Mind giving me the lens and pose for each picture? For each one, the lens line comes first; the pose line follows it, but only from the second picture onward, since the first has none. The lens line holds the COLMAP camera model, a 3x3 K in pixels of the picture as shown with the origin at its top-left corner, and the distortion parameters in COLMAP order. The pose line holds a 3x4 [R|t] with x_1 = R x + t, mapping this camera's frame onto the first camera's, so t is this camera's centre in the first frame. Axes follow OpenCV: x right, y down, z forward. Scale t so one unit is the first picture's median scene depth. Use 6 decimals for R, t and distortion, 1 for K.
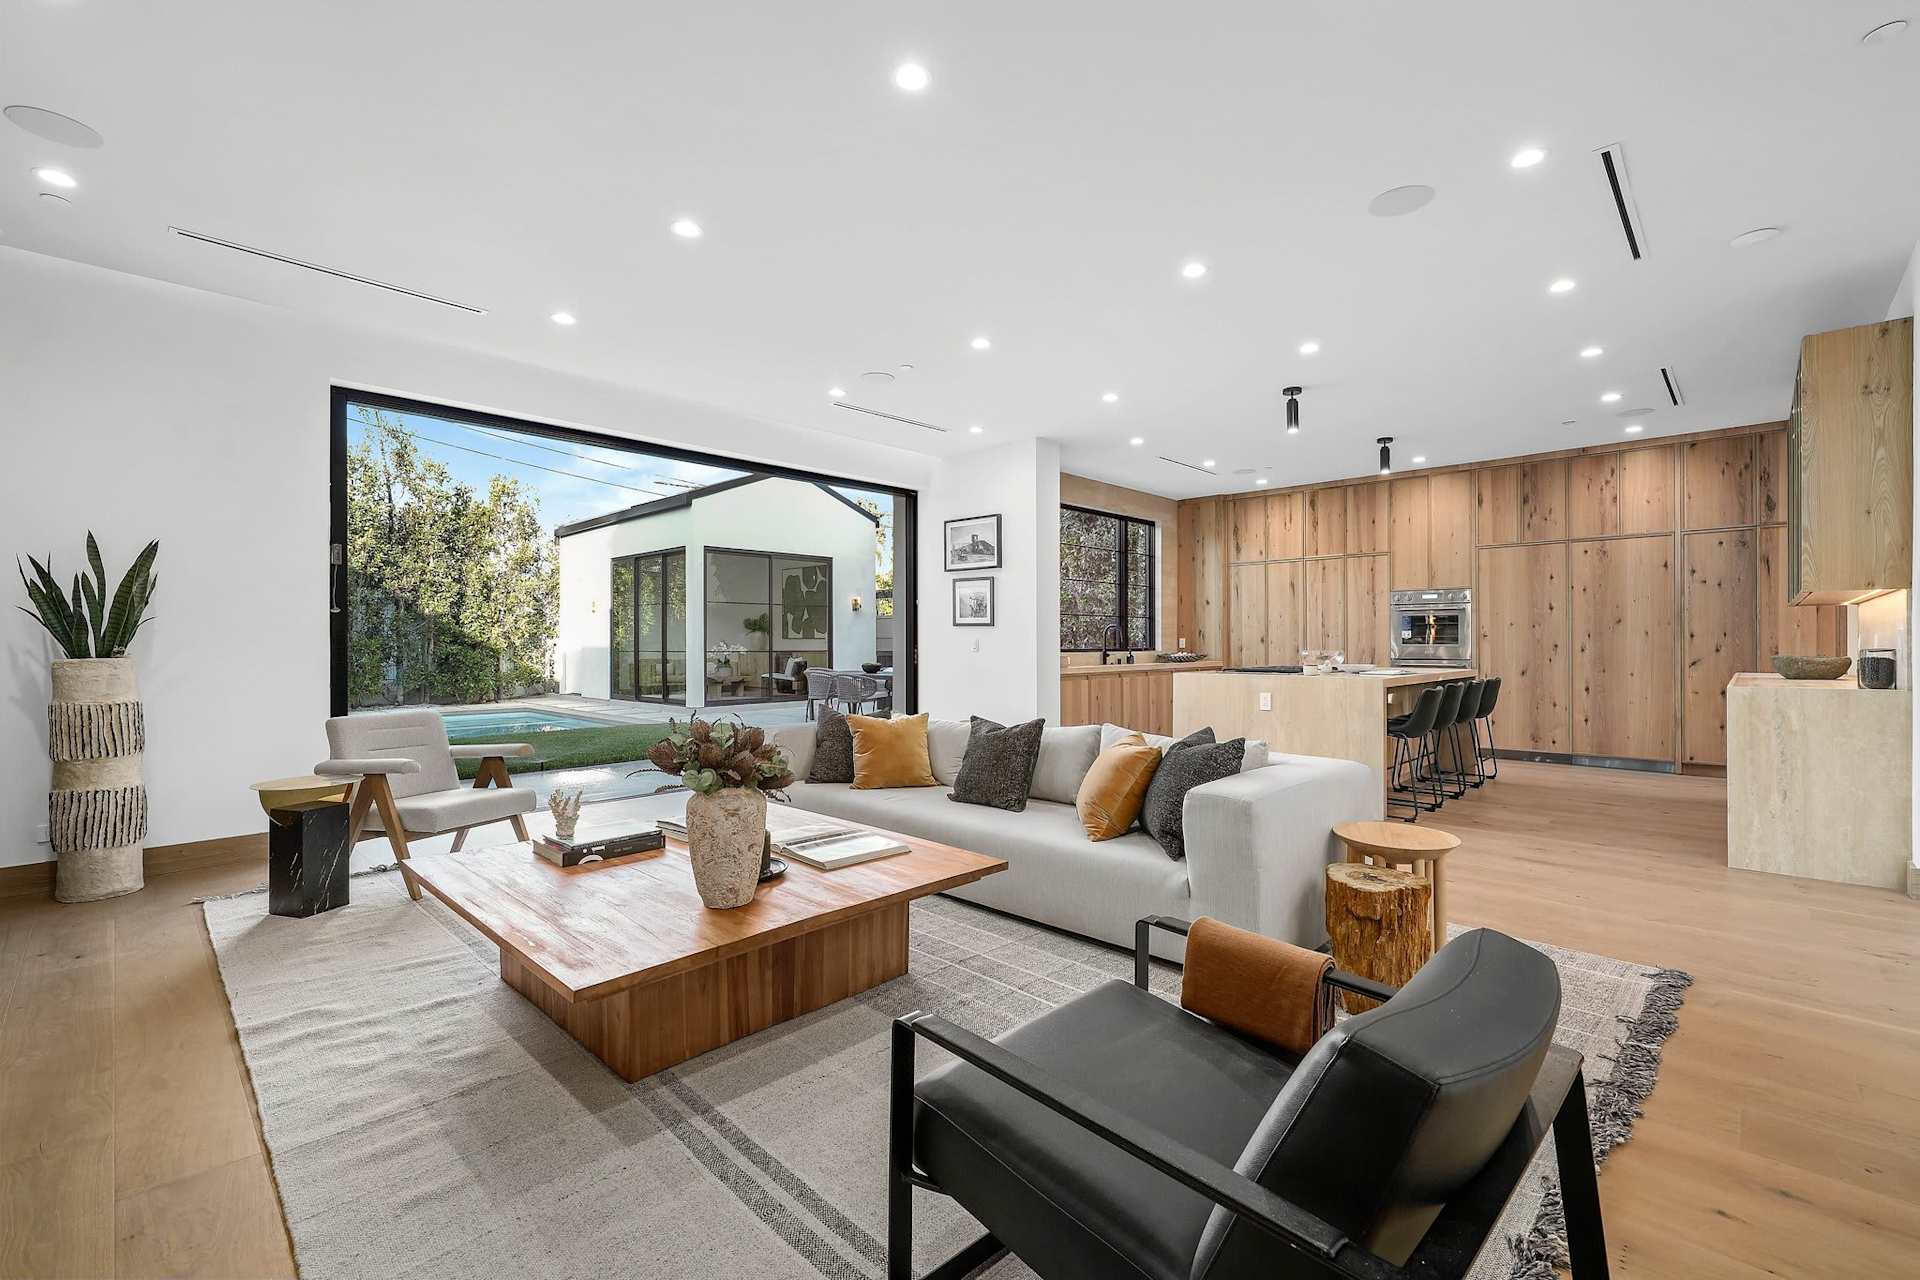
lens RADIAL K [[818.7, 0, 958.5], [0, 818.7, 637.7], [0, 0, 1]] dist [0.002531, 0.000301]
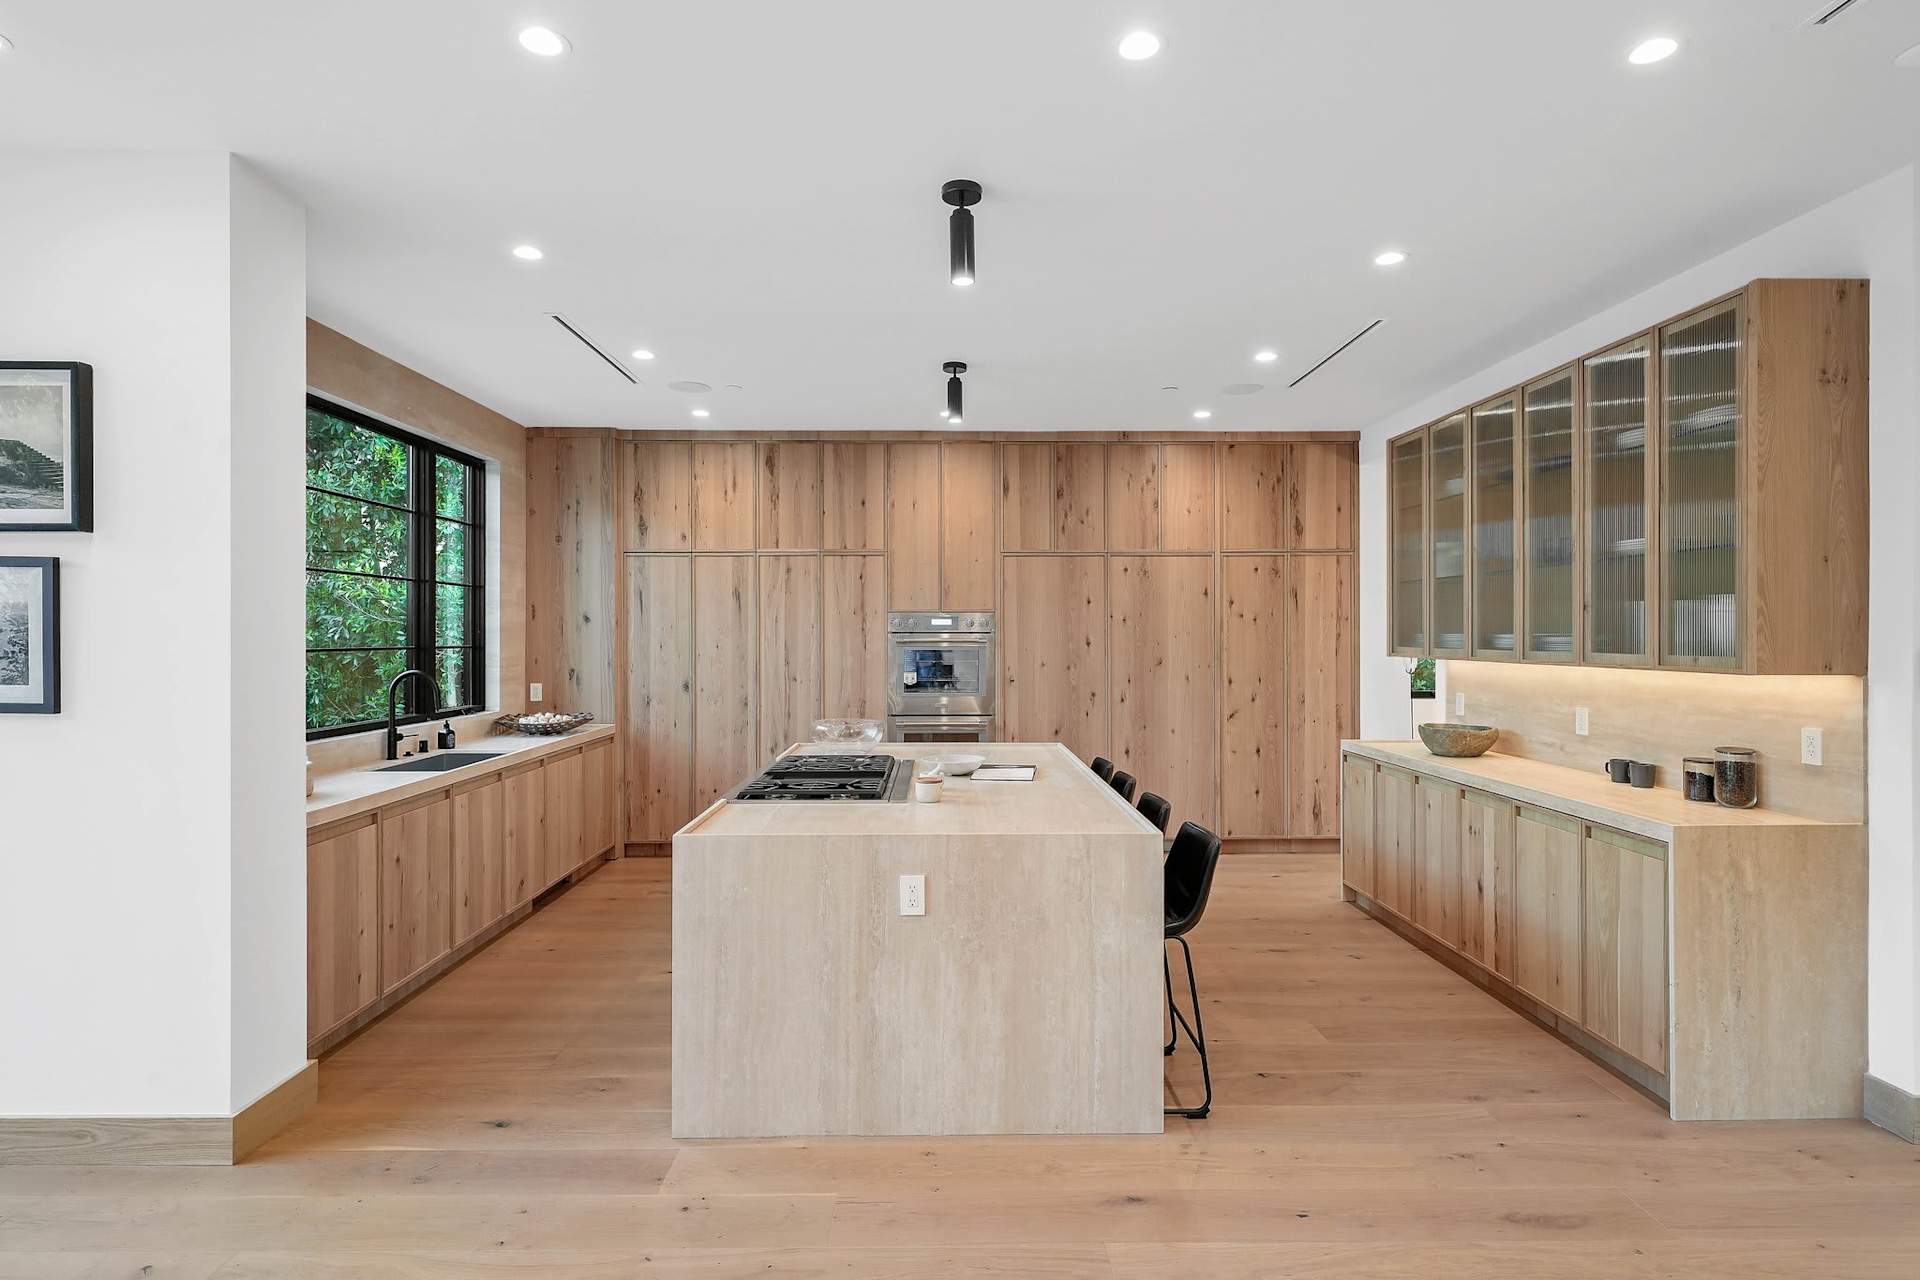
lens RADIAL K [[969.3, 0, 955.0], [0, 969.3, 634.2], [0, 0, 1]] dist [-0.001276, -0.000839]
pose [[0.709670, 0.002469, 0.704530, 0.023973], [-0.003849, 0.999993, 0.000373, -0.043700], [-0.704524, -0.002977, 0.709674, 0.460240]]
